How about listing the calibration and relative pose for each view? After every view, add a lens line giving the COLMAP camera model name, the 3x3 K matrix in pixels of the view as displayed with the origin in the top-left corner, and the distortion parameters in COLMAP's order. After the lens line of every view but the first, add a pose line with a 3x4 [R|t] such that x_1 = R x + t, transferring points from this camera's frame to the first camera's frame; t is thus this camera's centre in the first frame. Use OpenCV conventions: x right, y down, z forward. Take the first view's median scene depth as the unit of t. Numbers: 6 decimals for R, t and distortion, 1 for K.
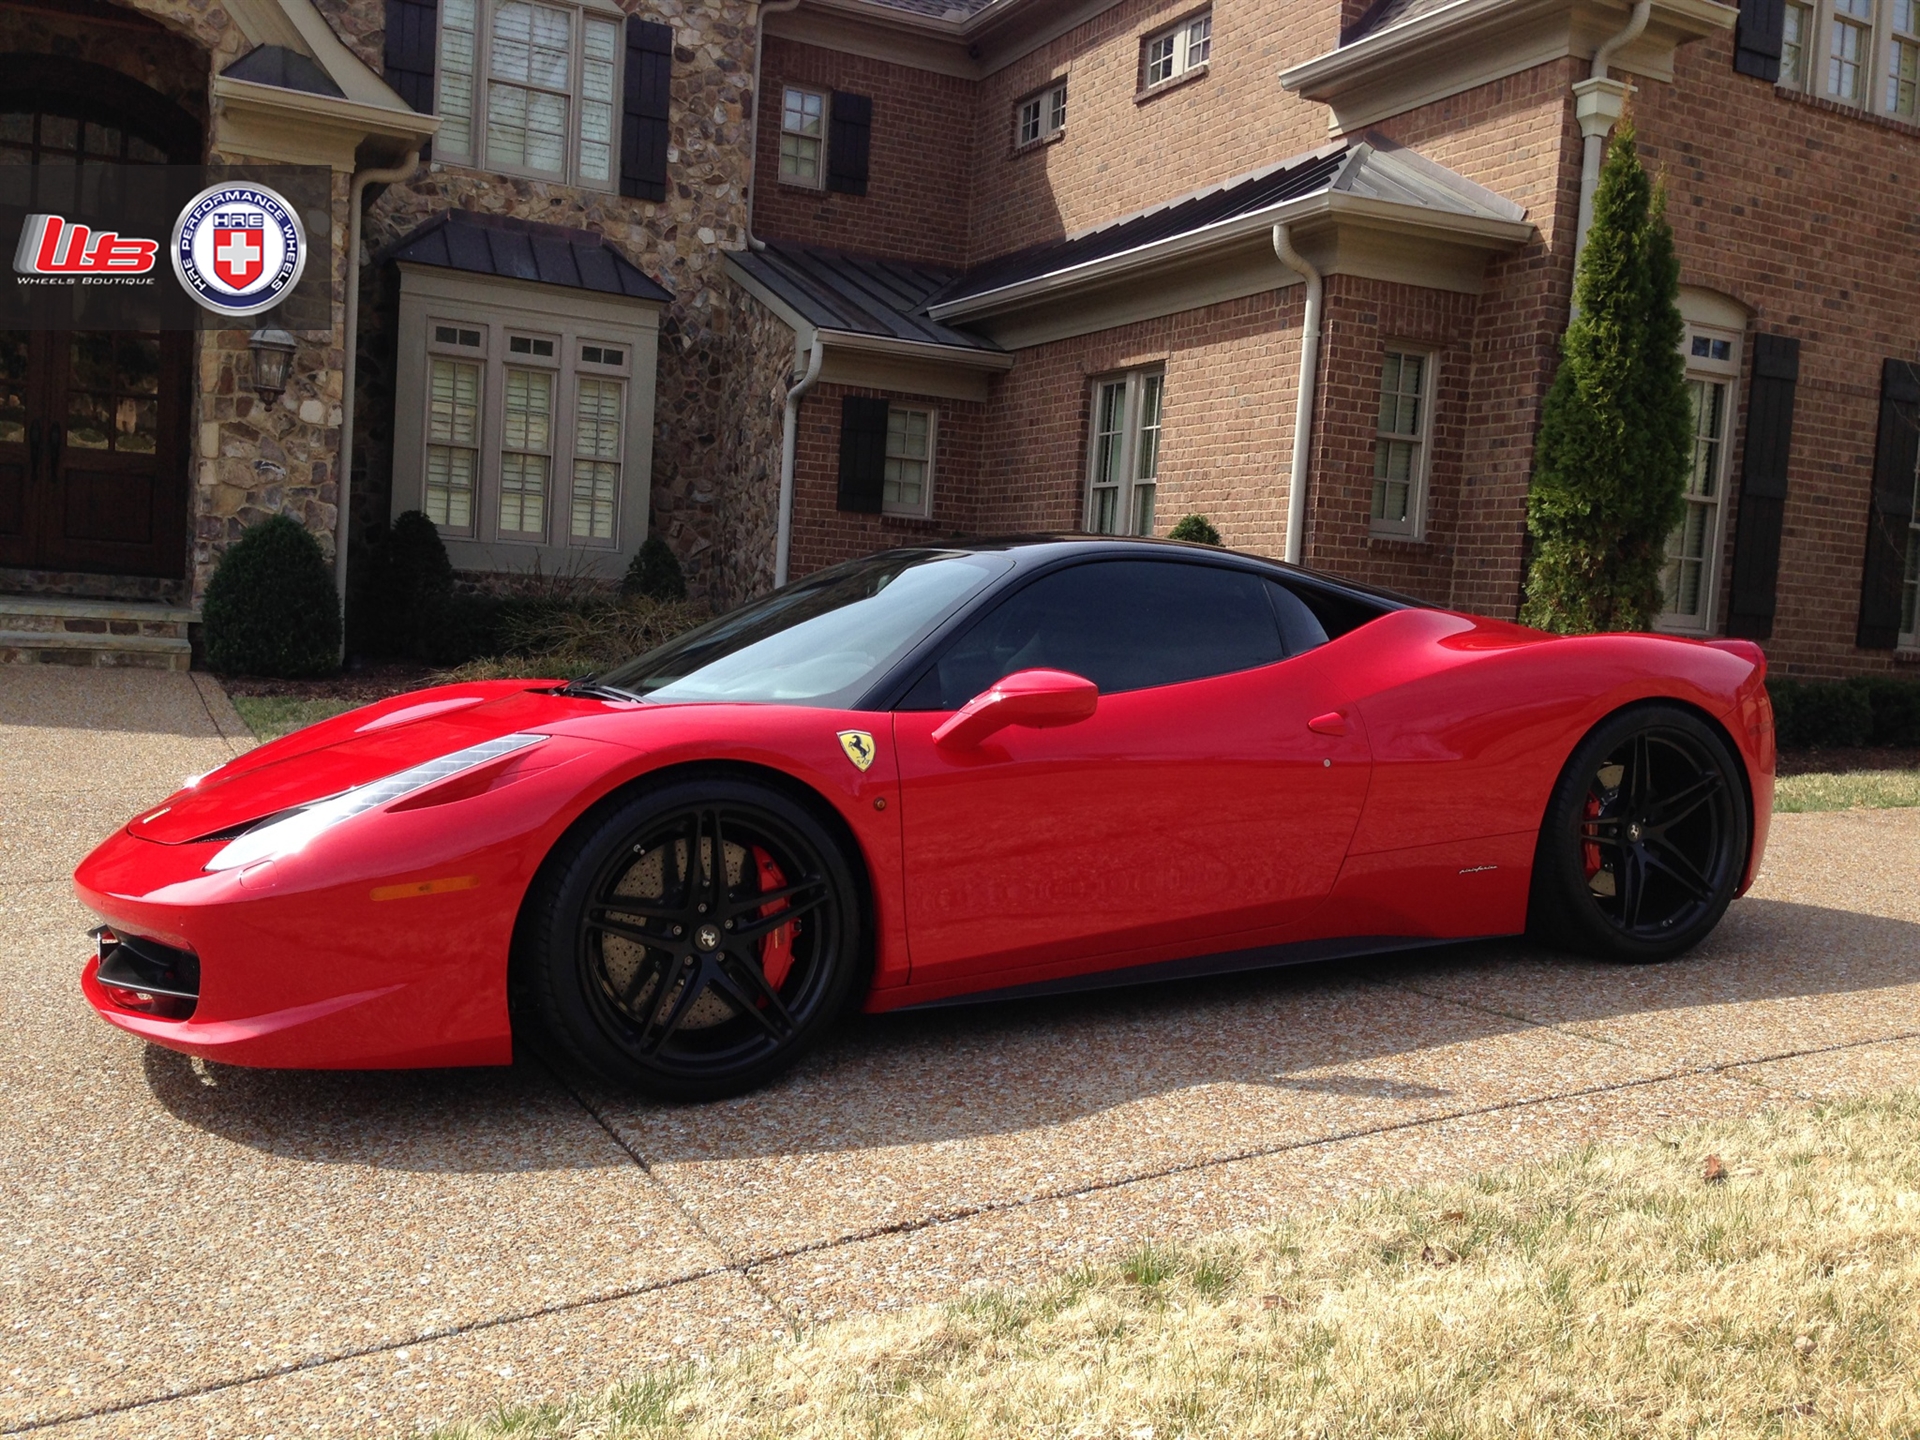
lens RADIAL K [[1736.7, 0, 950.8], [0, 1736.7, 712.7], [0, 0, 1]] dist [0.133291, -0.226764]
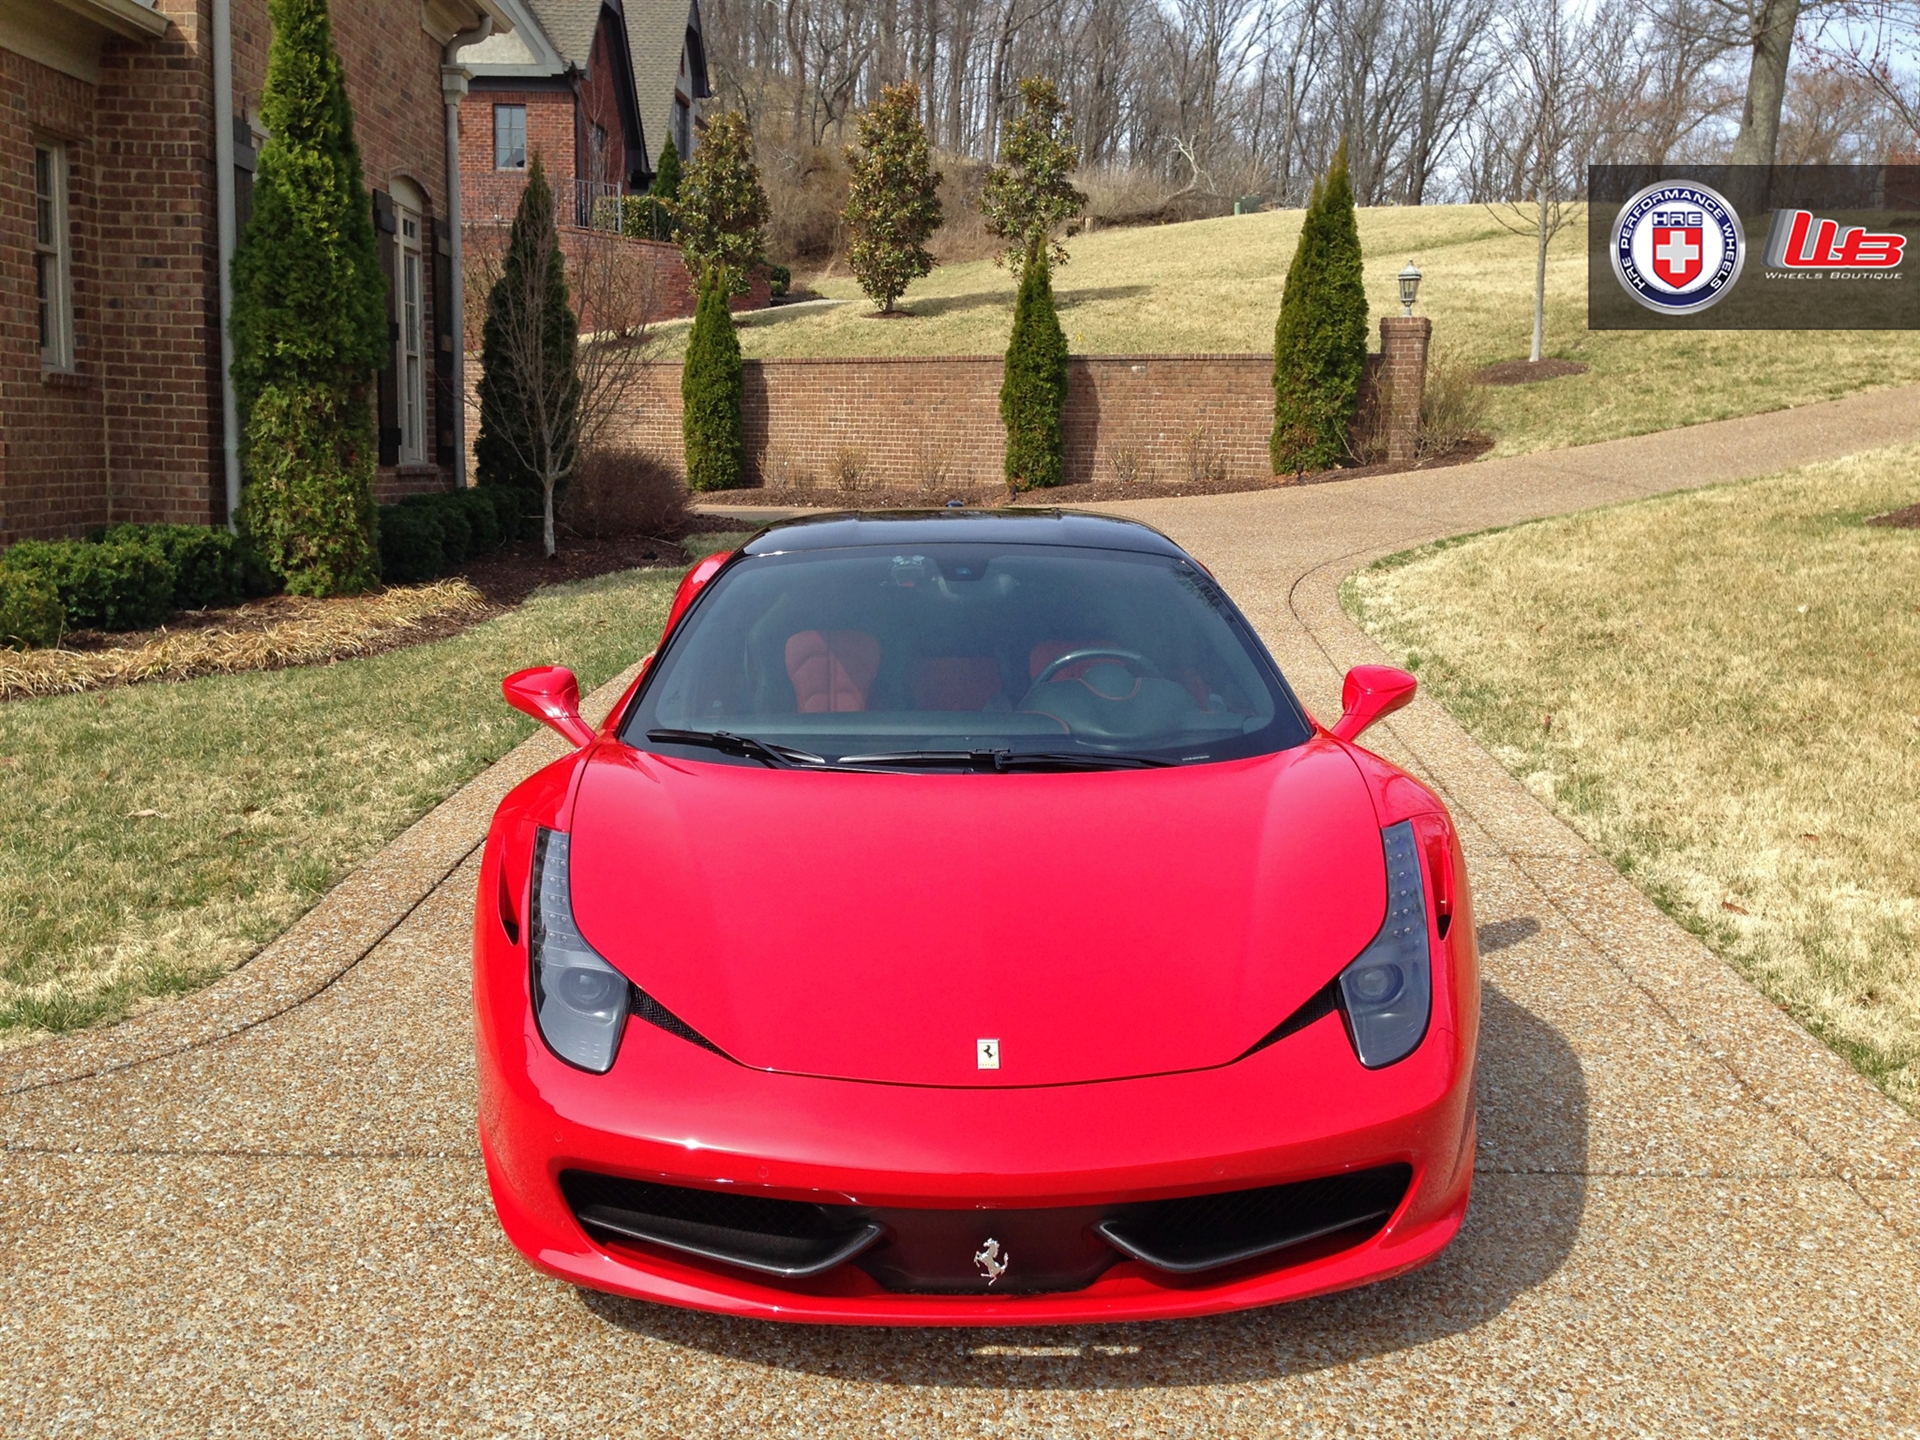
lens RADIAL K [[1740.7, 0, 946.7], [0, 1740.7, 713.7], [0, 0, 1]] dist [0.145759, -0.259728]
pose [[0.454123, -0.176943, 0.873191, -0.335499], [0.050781, 0.983627, 0.172912, -0.063685], [-0.889490, -0.034182, 0.455674, 0.222389]]
